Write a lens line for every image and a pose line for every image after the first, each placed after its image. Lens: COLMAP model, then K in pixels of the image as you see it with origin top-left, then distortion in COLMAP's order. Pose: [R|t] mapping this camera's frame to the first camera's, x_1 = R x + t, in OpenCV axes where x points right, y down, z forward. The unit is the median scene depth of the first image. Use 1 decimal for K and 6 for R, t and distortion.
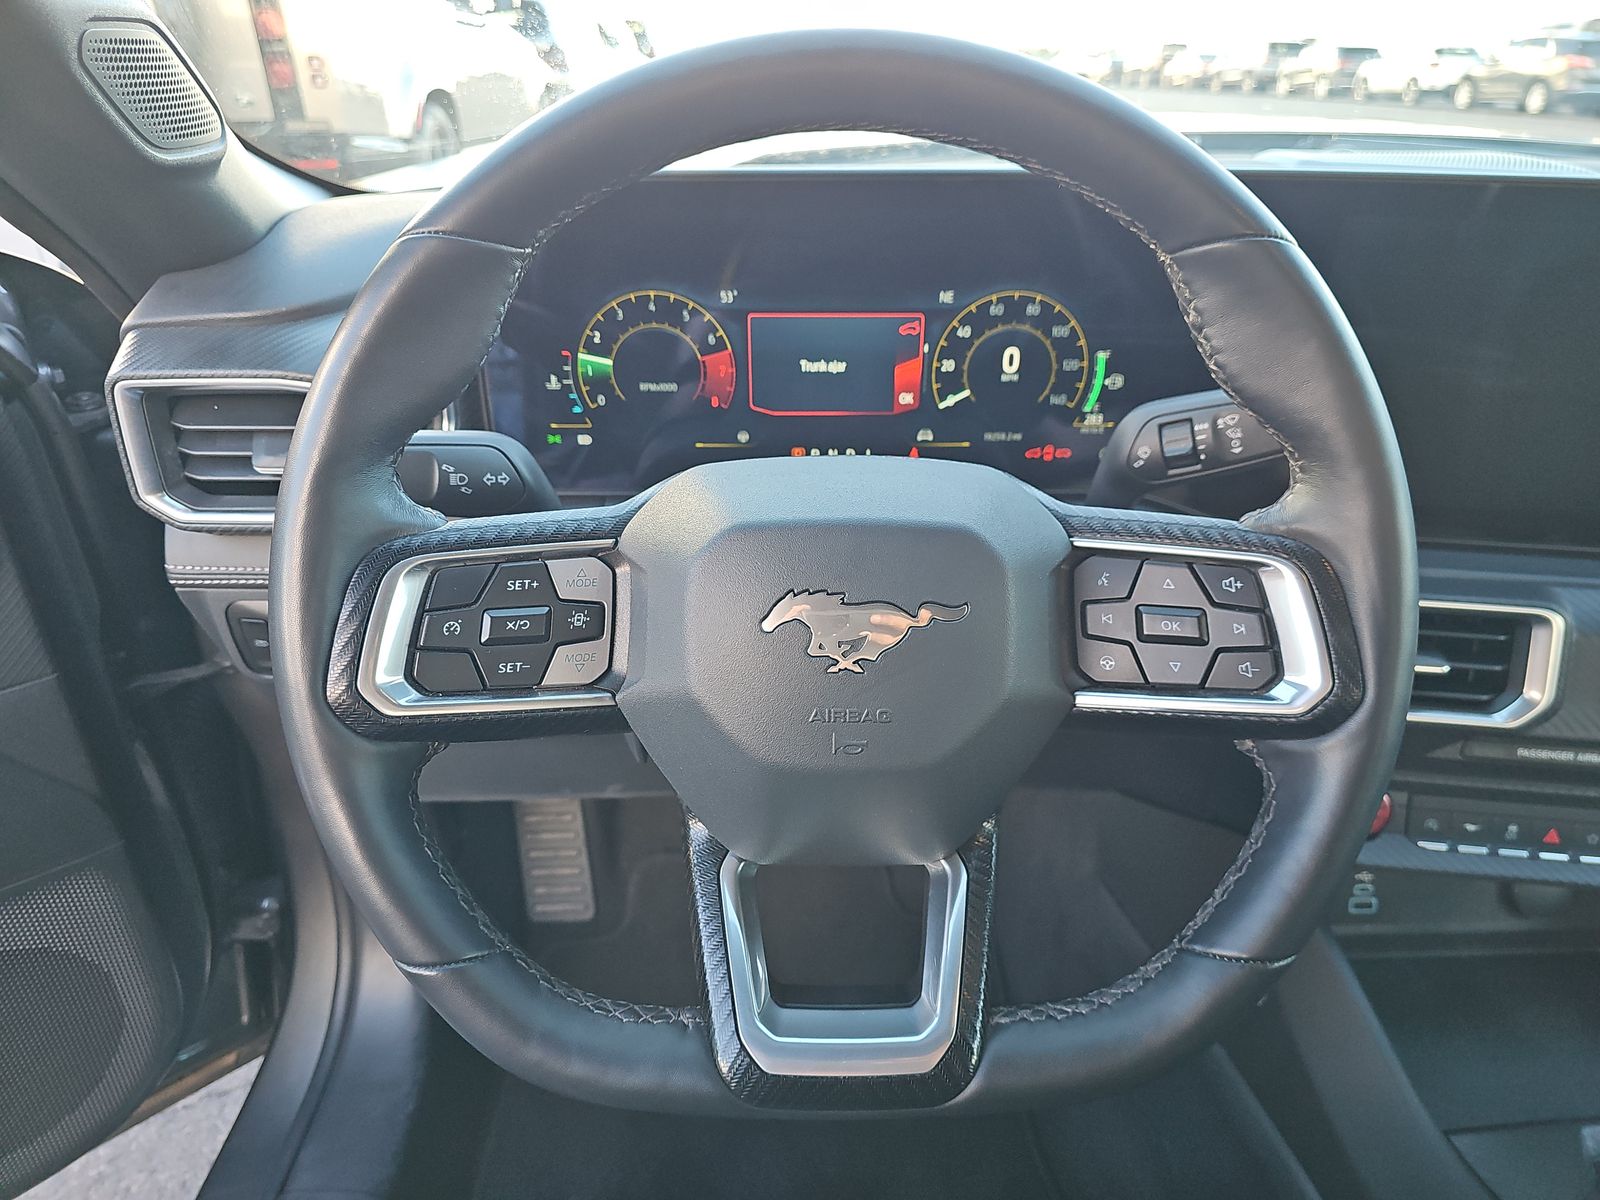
lens RADIAL K [[1060.5, 0, 800.0], [0, 1060.5, 600.0], [0, 0, 1]] dist [0.002393, -0.016398]
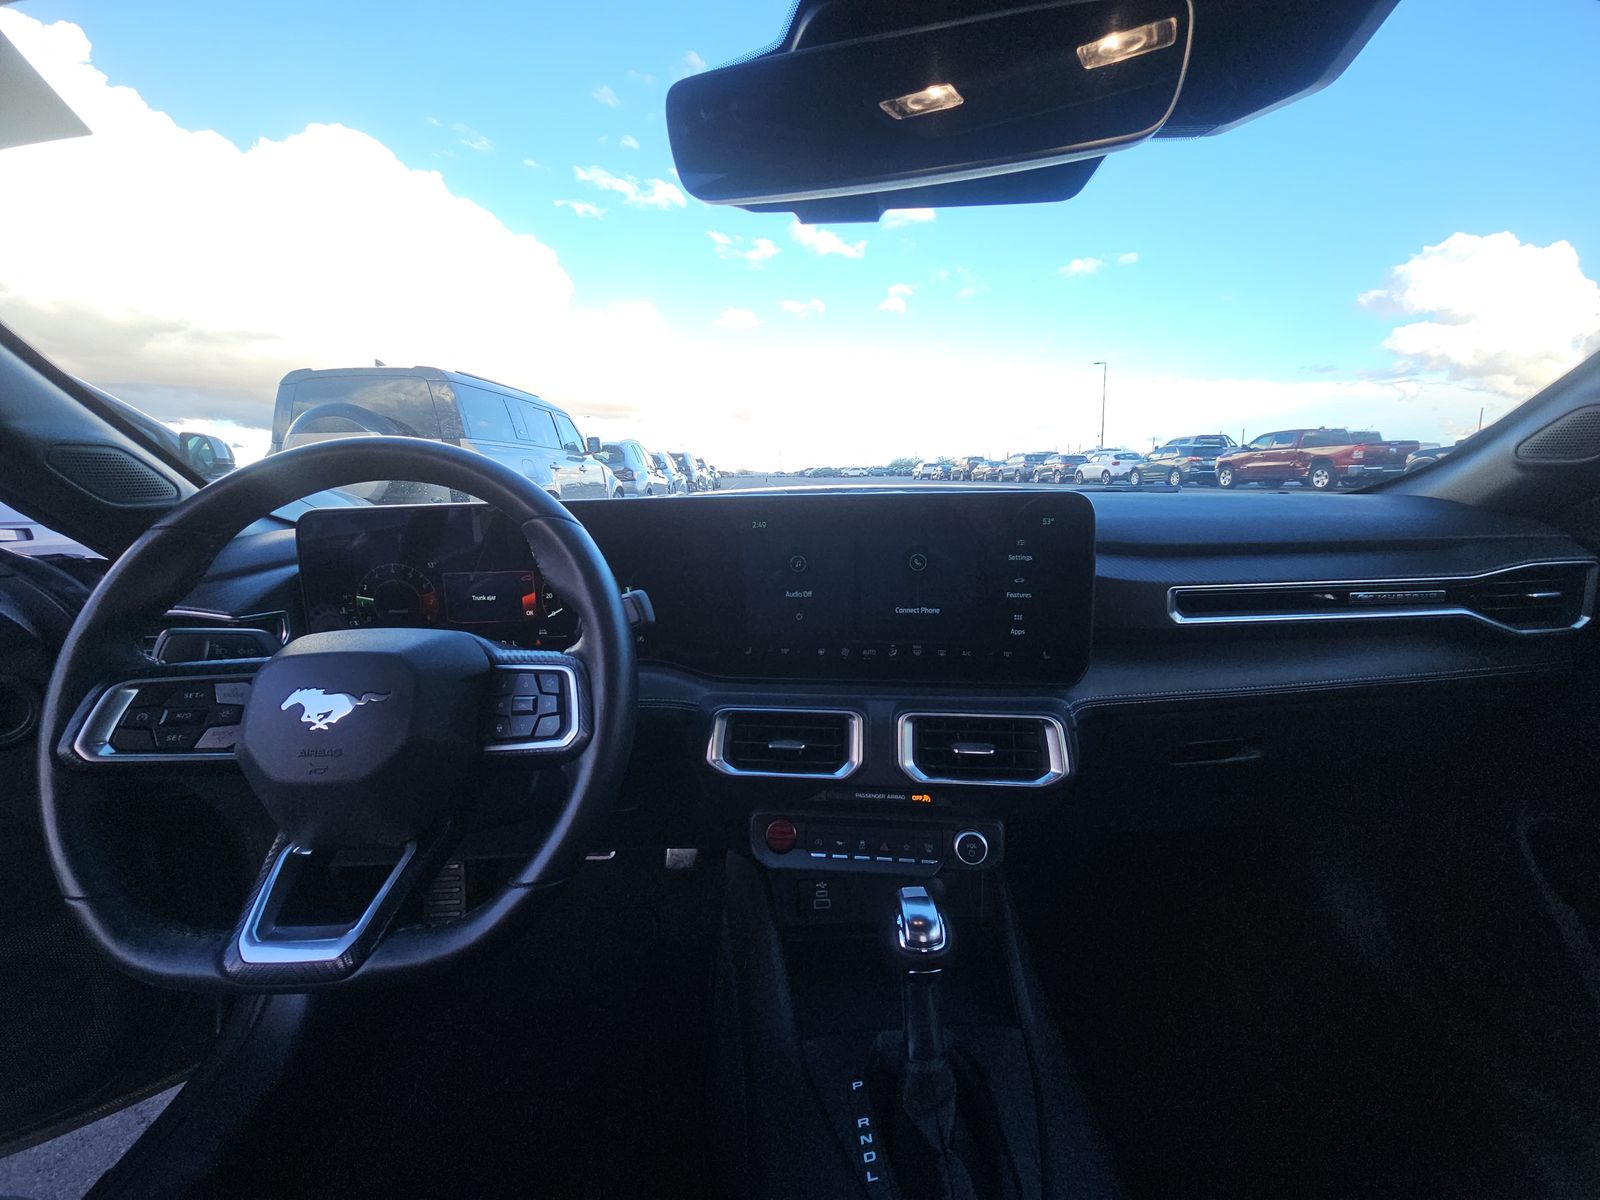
lens RADIAL K [[642.3, 0, 800.0], [0, 642.3, 600.0], [0, 0, 1]] dist [-0.000382, -0.000176]
pose [[0.999506, -0.031112, 0.004544, 0.592671], [0.031166, 0.961205, -0.274069, 0.121910], [0.004159, 0.274075, 0.961699, -0.122102]]
